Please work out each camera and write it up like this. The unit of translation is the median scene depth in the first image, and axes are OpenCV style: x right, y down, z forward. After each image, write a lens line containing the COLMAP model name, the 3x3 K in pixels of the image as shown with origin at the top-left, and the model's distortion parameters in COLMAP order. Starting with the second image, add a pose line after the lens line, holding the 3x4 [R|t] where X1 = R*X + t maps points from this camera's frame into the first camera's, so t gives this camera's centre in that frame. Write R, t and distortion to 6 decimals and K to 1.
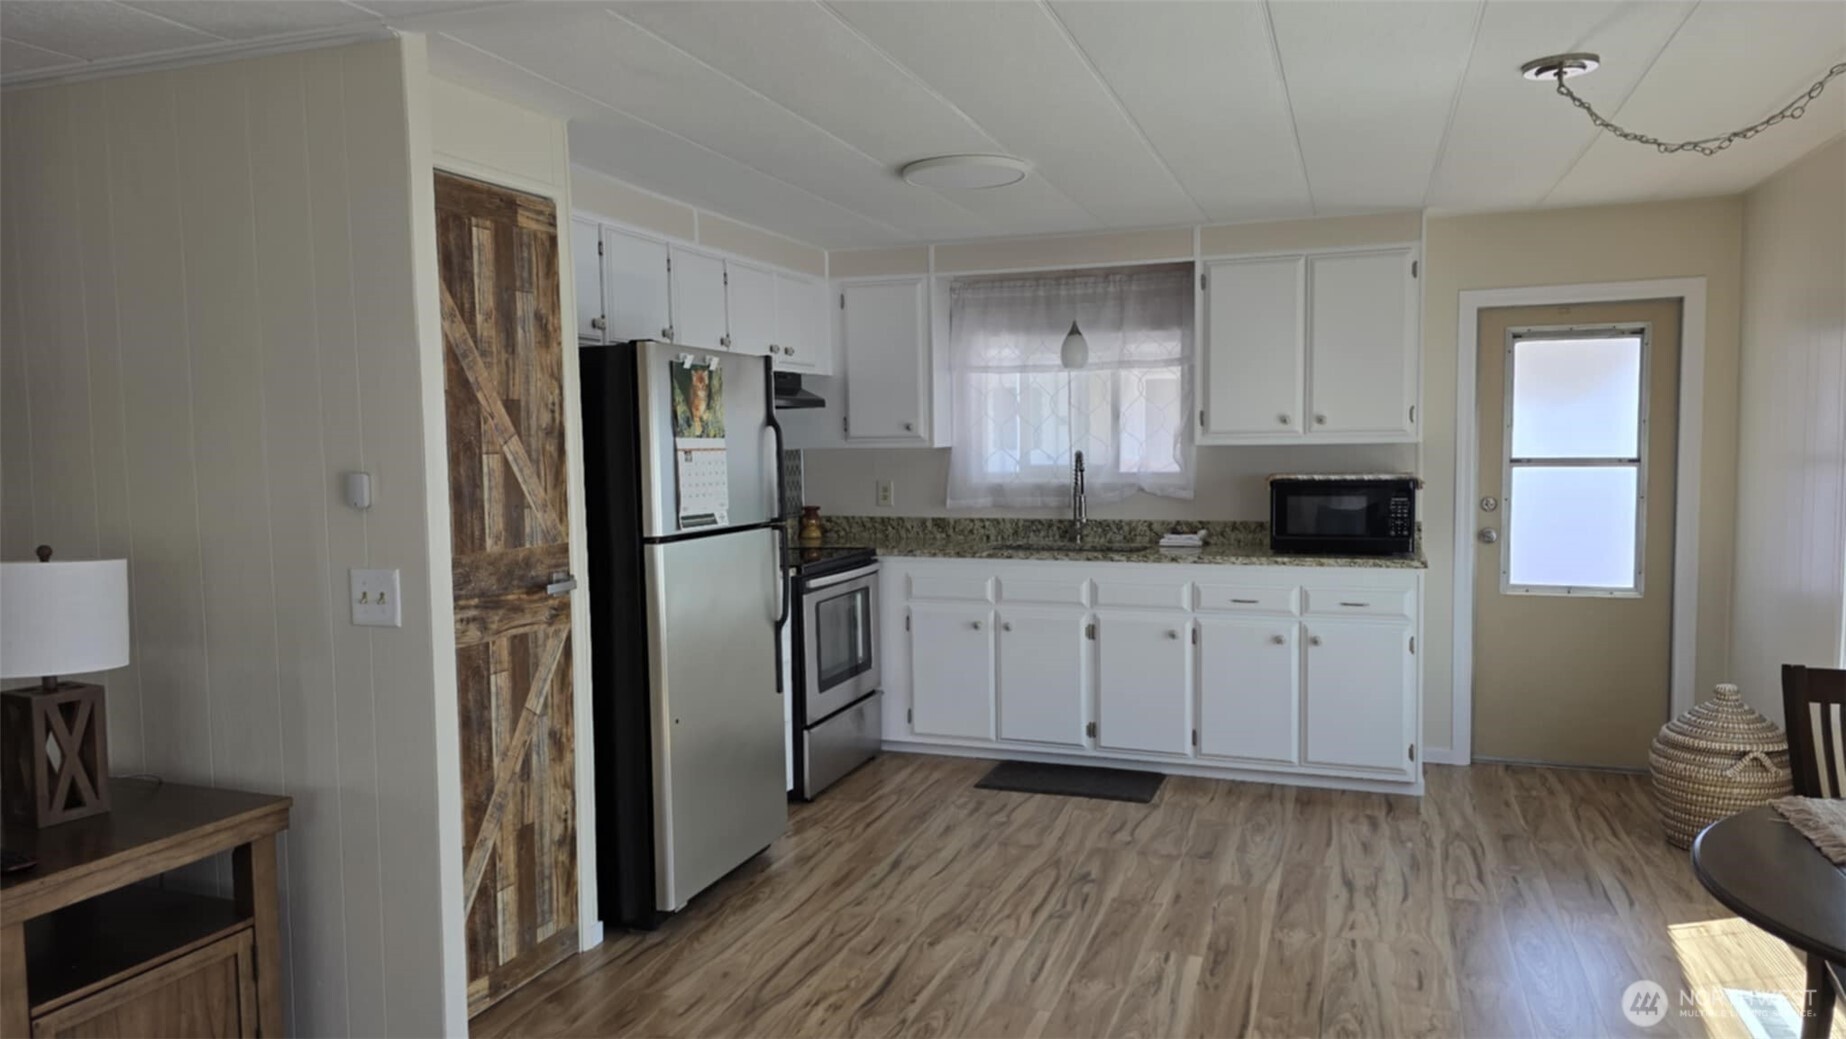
lens RADIAL K [[1225.6, 0, 923.0], [0, 1225.6, 519.5], [0, 0, 1]] dist [0.049022, -0.043607]
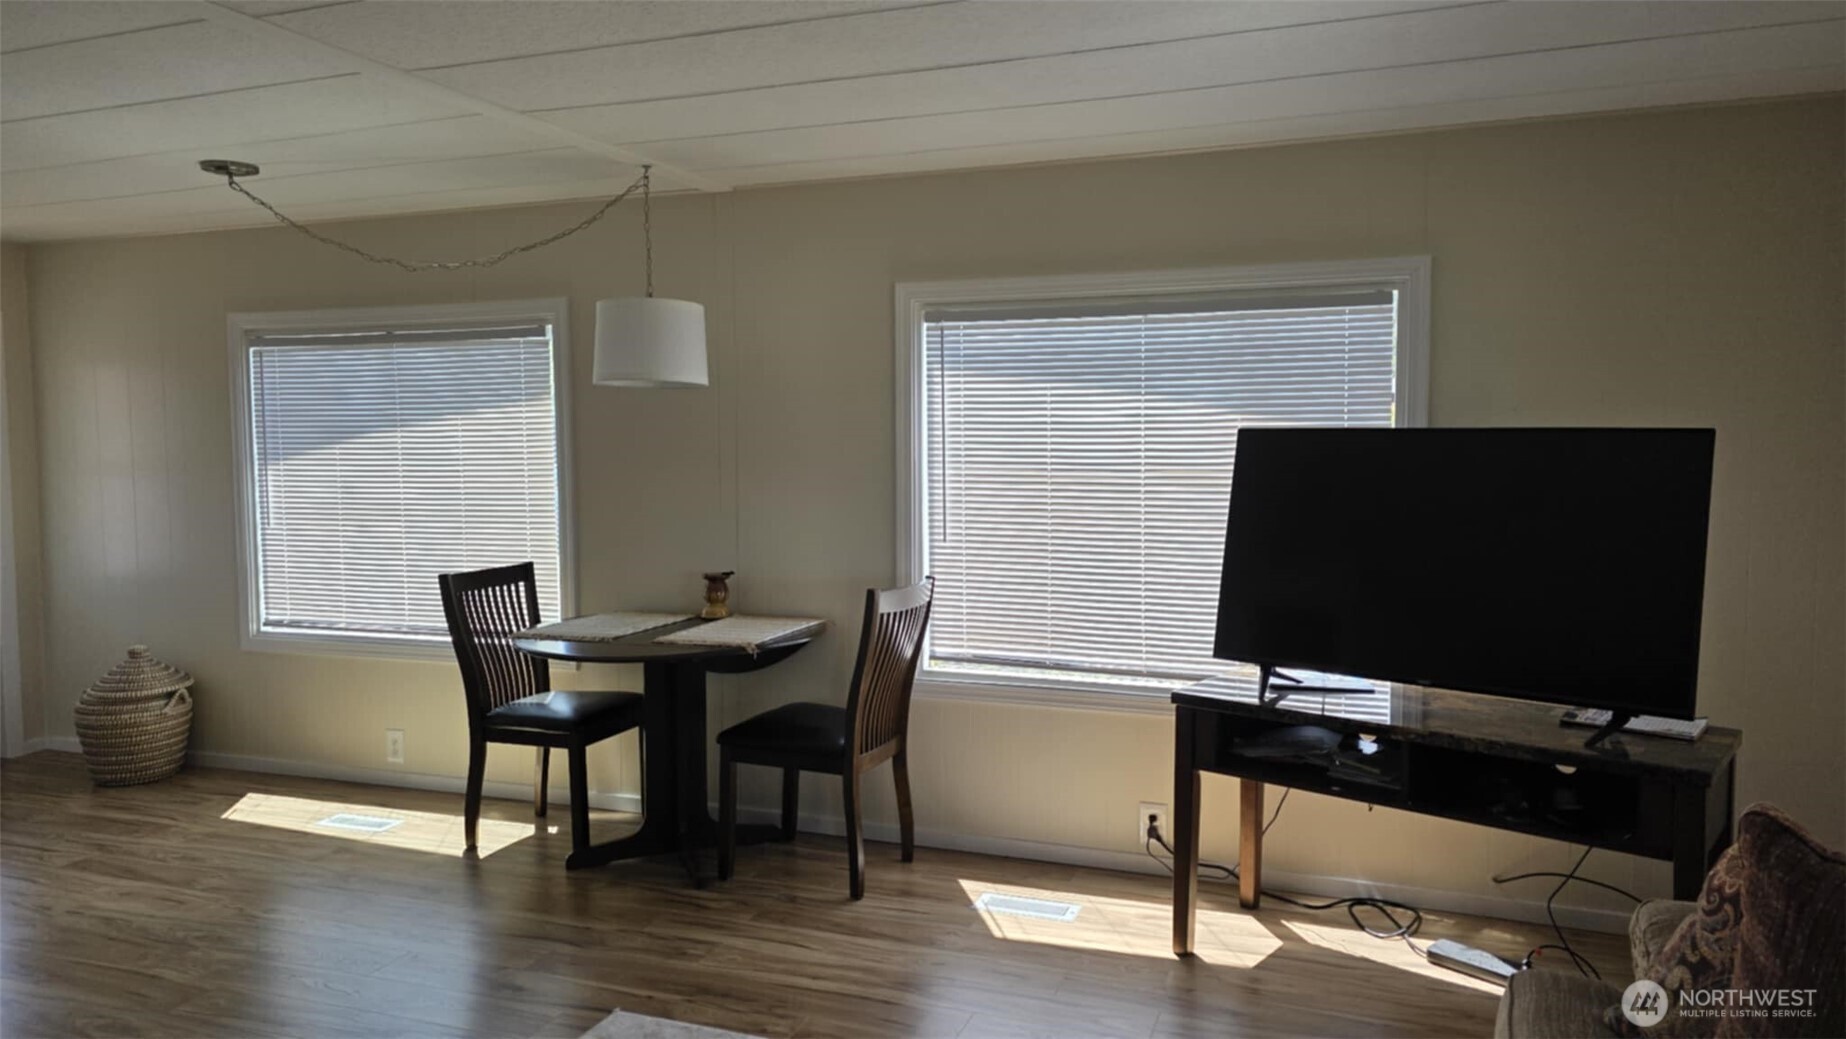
lens RADIAL K [[1225.6, 0, 923.0], [0, 1225.6, 519.5], [0, 0, 1]] dist [0.049022, -0.043607]
pose [[0.017013, -0.055414, 0.998319, -0.504827], [0.080121, 0.995328, 0.053883, 0.001779], [-0.996640, 0.079070, 0.021373, 0.151169]]
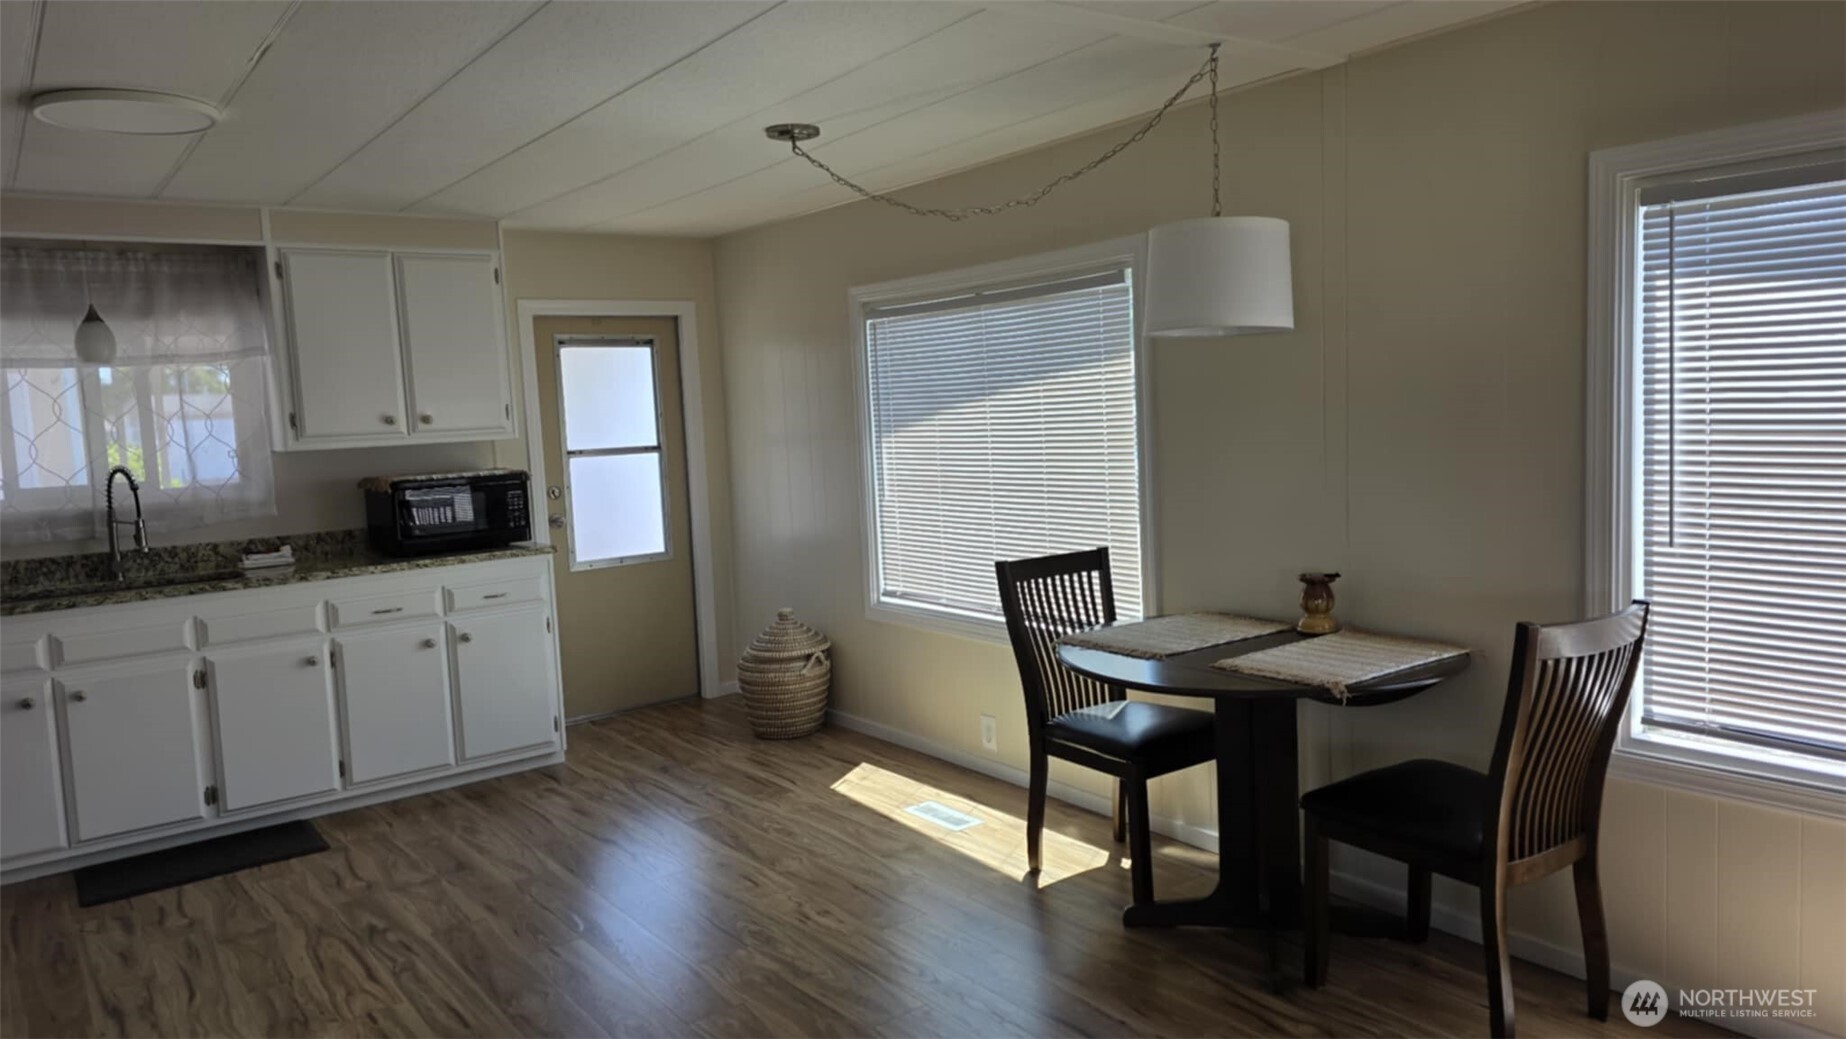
lens RADIAL K [[1226.9, 0, 916.6], [0, 1226.9, 513.1], [0, 0, 1]] dist [0.094315, -0.089526]
pose [[0.553944, -0.088246, 0.827864, -0.310493], [0.099752, 0.994238, 0.039234, -0.005969], [-0.826557, 0.060848, 0.559555, 0.120392]]
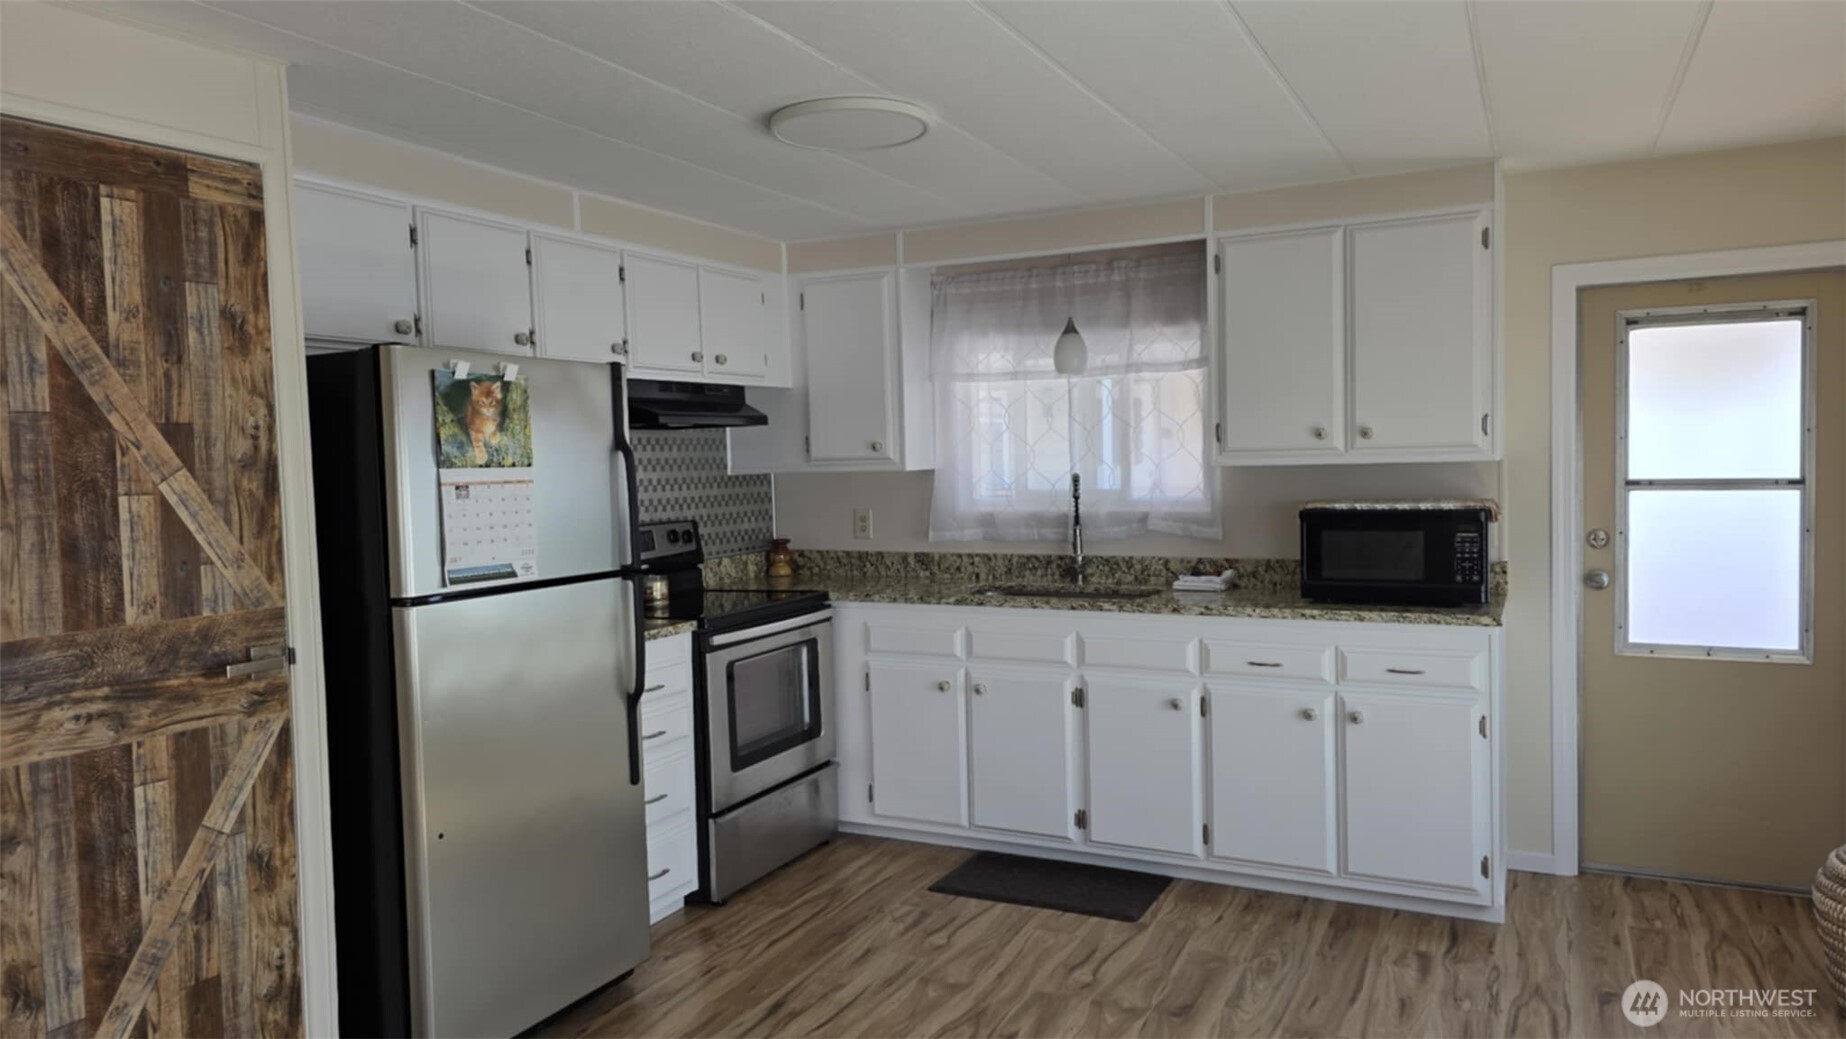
lens RADIAL K [[1230.0, 0, 924.2], [0, 1230.0, 509.9], [0, 0, 1]] dist [0.048779, -0.040920]
pose [[0.992843, -0.004800, -0.119329, 0.143413], [0.002494, 0.999807, -0.019463, -0.017990], [0.119400, 0.019026, 0.992664, 0.190480]]
